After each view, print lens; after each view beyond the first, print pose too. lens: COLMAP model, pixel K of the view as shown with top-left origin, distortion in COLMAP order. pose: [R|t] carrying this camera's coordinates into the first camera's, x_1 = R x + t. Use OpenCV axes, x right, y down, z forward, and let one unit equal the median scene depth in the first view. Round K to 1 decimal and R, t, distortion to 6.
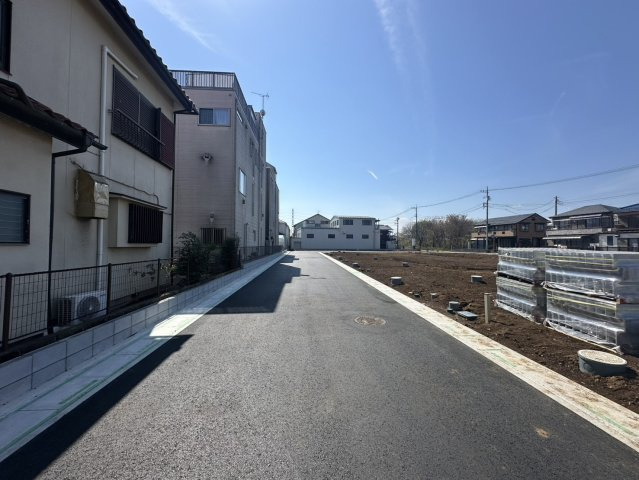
lens RADIAL K [[259.3, 0, 323.5], [0, 259.3, 238.3], [0, 0, 1]] dist [0.000692, -0.000601]
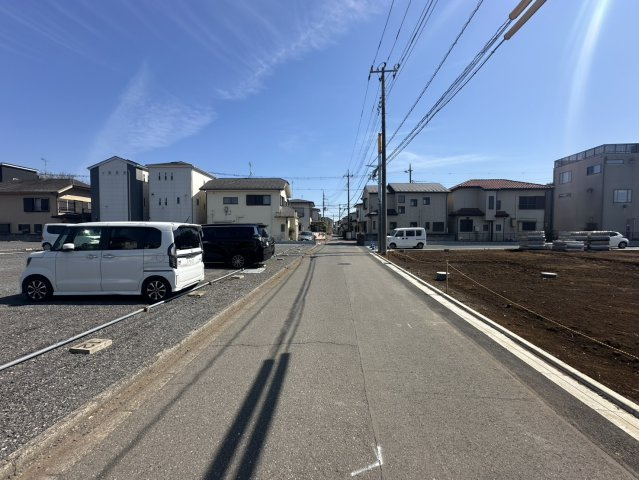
lens RADIAL K [[259.3, 0, 312.7], [0, 259.3, 238.0], [0, 0, 1]] dist [0.000692, -0.000601]
pose [[-0.182281, 0.028738, -0.982826, 0.416435], [0.021443, 0.999451, 0.025247, -0.004420], [0.983013, -0.016472, -0.182797, -0.172207]]
